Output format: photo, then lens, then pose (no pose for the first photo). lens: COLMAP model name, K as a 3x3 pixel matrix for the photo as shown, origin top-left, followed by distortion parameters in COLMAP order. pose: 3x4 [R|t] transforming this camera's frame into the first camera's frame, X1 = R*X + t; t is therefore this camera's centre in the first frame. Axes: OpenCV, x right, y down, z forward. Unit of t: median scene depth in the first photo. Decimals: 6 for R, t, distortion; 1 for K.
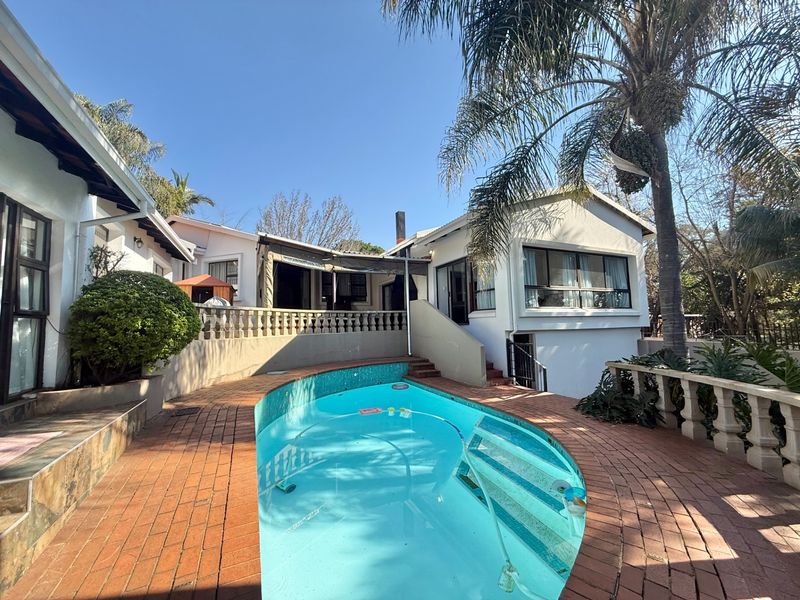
lens RADIAL K [[319.3, 0, 400.7], [0, 319.3, 298.9], [0, 0, 1]] dist [-0.002212, 0.000948]
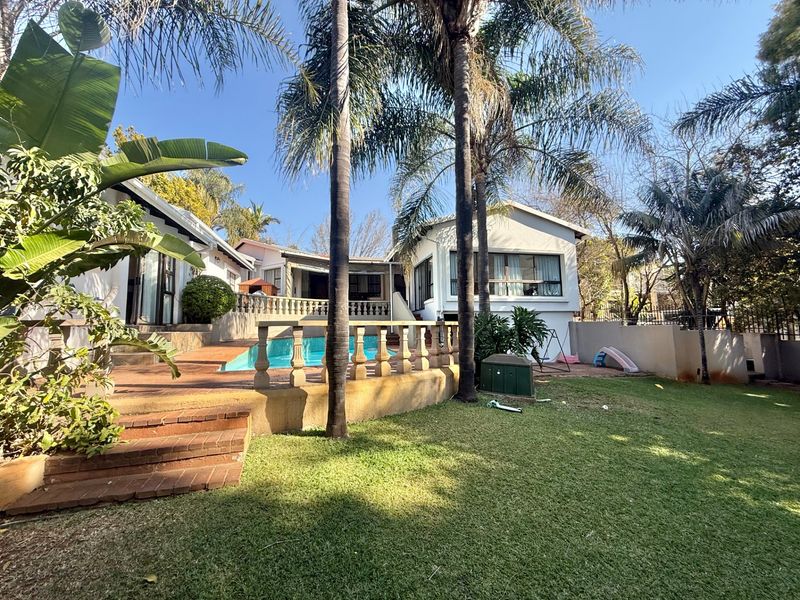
lens RADIAL K [[319.3, 0, 399.5], [0, 319.3, 299.3], [0, 0, 1]] dist [-0.002212, 0.000948]
pose [[0.977126, -0.012155, -0.212312, 0.409077], [0.010408, 0.999902, -0.009341, 0.051209], [0.212404, 0.006917, 0.977157, -0.382577]]
